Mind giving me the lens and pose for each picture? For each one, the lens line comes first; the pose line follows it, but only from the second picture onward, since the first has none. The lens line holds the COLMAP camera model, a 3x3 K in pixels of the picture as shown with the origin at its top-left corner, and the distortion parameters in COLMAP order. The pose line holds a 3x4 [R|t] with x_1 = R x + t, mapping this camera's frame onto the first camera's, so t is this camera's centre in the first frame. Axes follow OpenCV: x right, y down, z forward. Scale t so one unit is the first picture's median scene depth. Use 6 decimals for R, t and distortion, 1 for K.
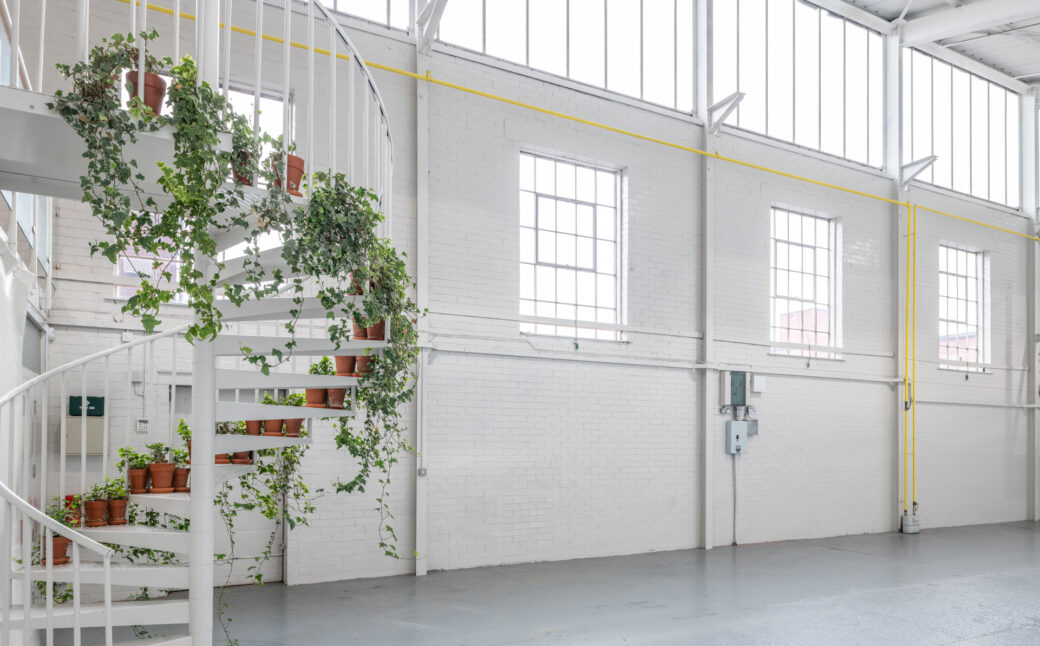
lens RADIAL K [[705.6, 0, 534.5], [0, 705.6, 441.0], [0, 0, 1]] dist [-0.010669, 0.000008]
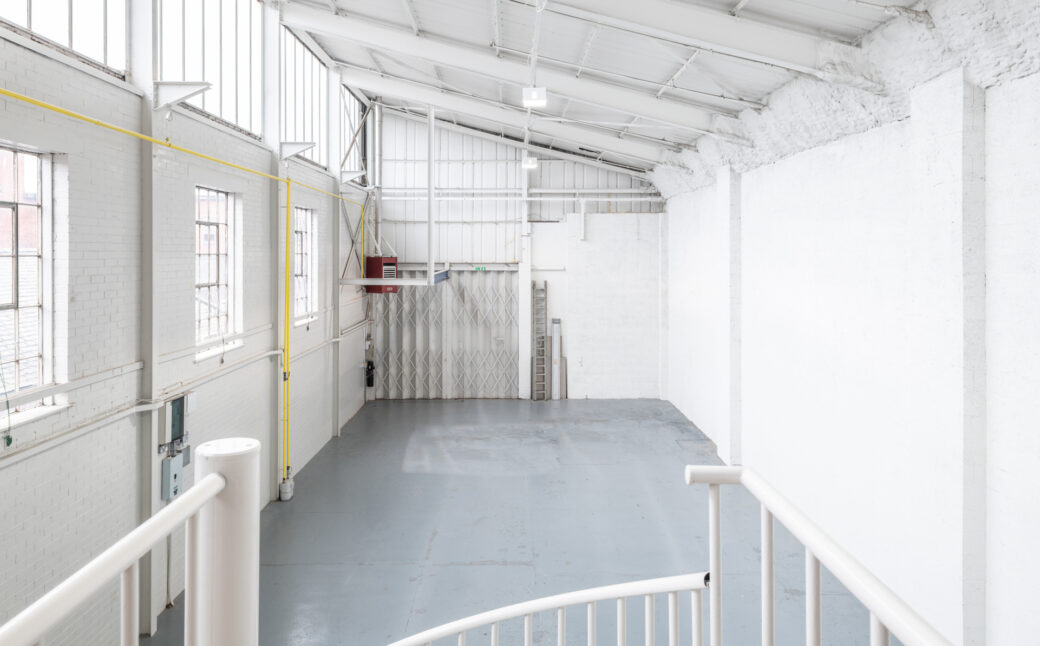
lens RADIAL K [[705.6, 0, 527.9], [0, 705.6, 253.2], [0, 0, 1]] dist [-0.010669, 0.000008]
pose [[0.452740, -0.004240, 0.891632, -0.264149], [0.003144, 0.999990, 0.003159, -0.272664], [-0.891637, 0.001373, 0.452749, 0.258807]]
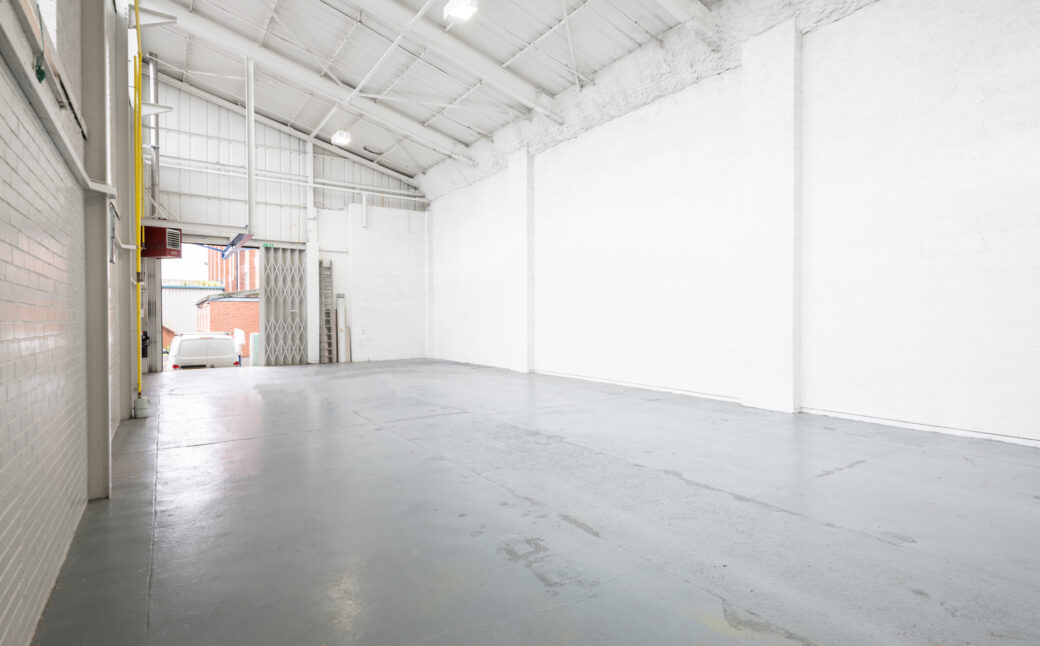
lens RADIAL K [[525.9, 0, 530.6], [0, 525.9, 325.1], [0, 0, 1]] dist [0.017063, -0.002638]
pose [[-0.113662, -0.018417, 0.993349, -0.239383], [0.004873, 0.999806, 0.019094, 0.000275], [-0.993508, 0.007011, -0.113550, 0.681410]]
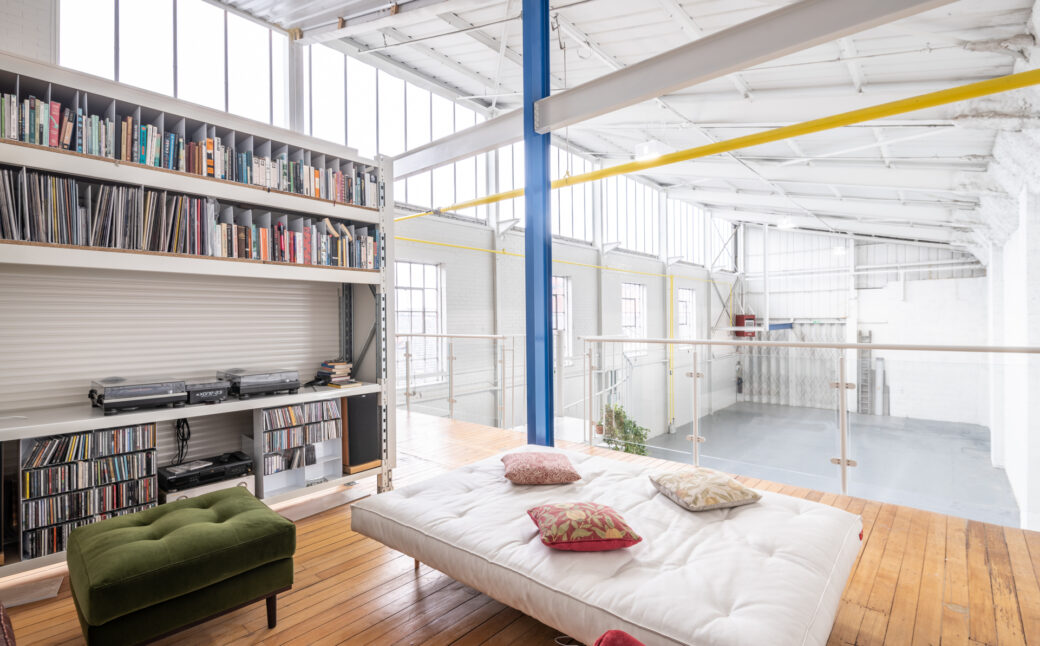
lens RADIAL K [[484.8, 0, 519.5], [0, 484.8, 323.0], [0, 0, 1]] dist [-0.004621, -0.001691]
pose [[0.937240, -0.016746, 0.348282, -0.453532], [0.015123, 0.999858, 0.007379, -0.252989], [-0.348357, -0.001649, 0.937361, -0.218680]]
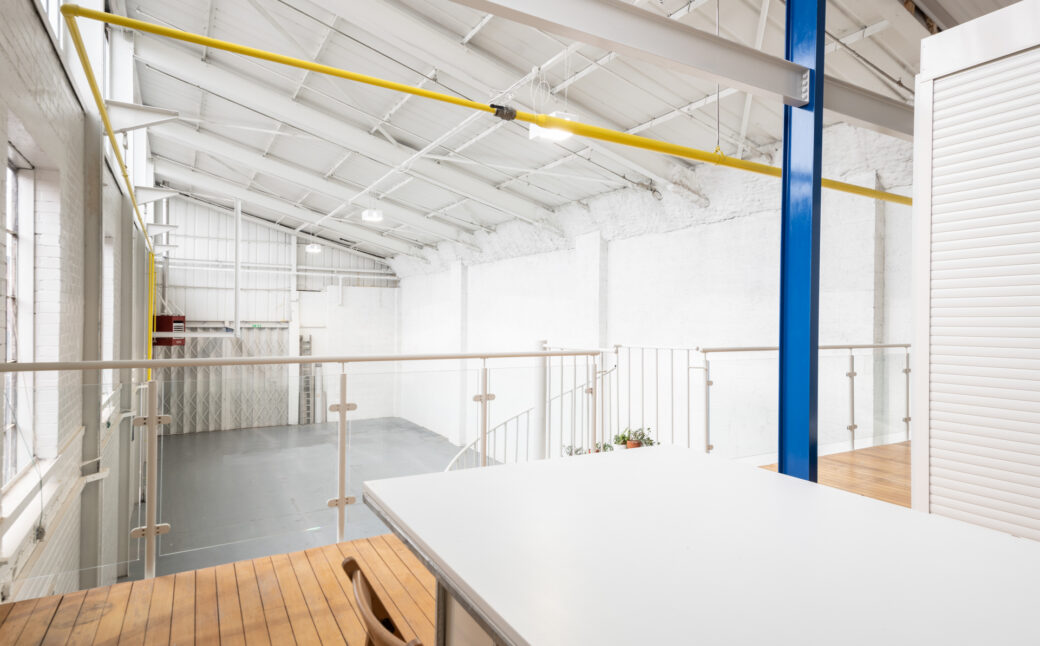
lens RADIAL K [[576.7, 0, 535.3], [0, 576.7, 324.6], [0, 0, 1]] dist [0.021333, -0.002708]
pose [[-0.058201, -0.010360, 0.998251, -0.707775], [-0.007698, 0.999921, 0.009929, -0.256363], [-0.998275, -0.007106, -0.058276, 0.400512]]
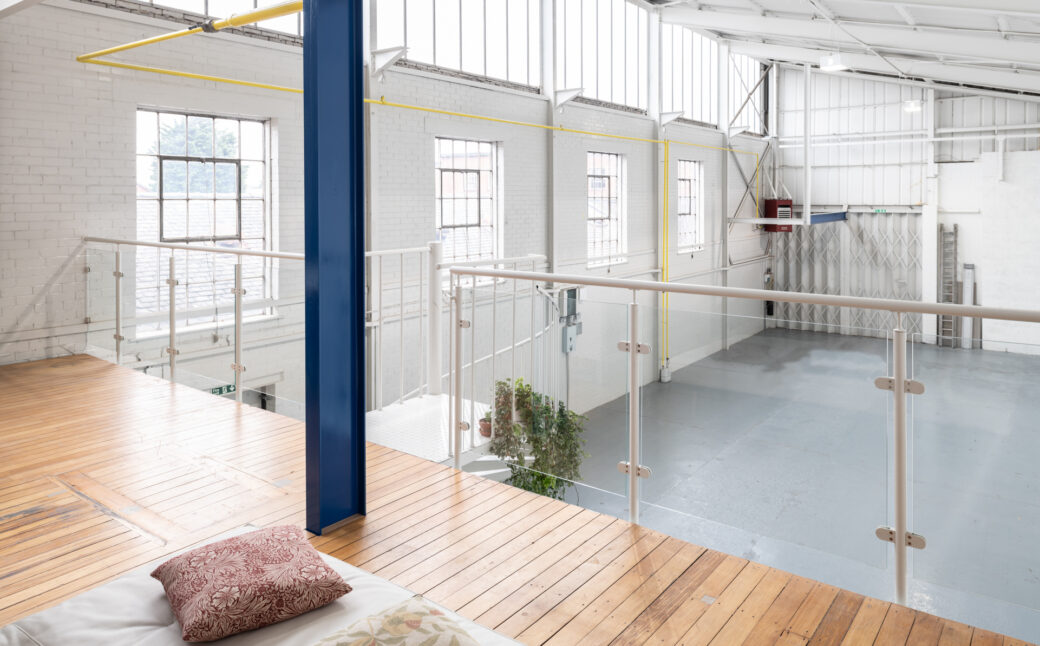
lens RADIAL K [[705.6, 0, 512.8], [0, 705.6, 207.7], [0, 0, 1]] dist [-0.010669, 0.000008]
pose [[0.912683, -0.014468, 0.408413, -0.343401], [0.009554, 0.999855, 0.014070, -0.270522], [-0.408557, -0.008939, 0.912689, -0.145511]]
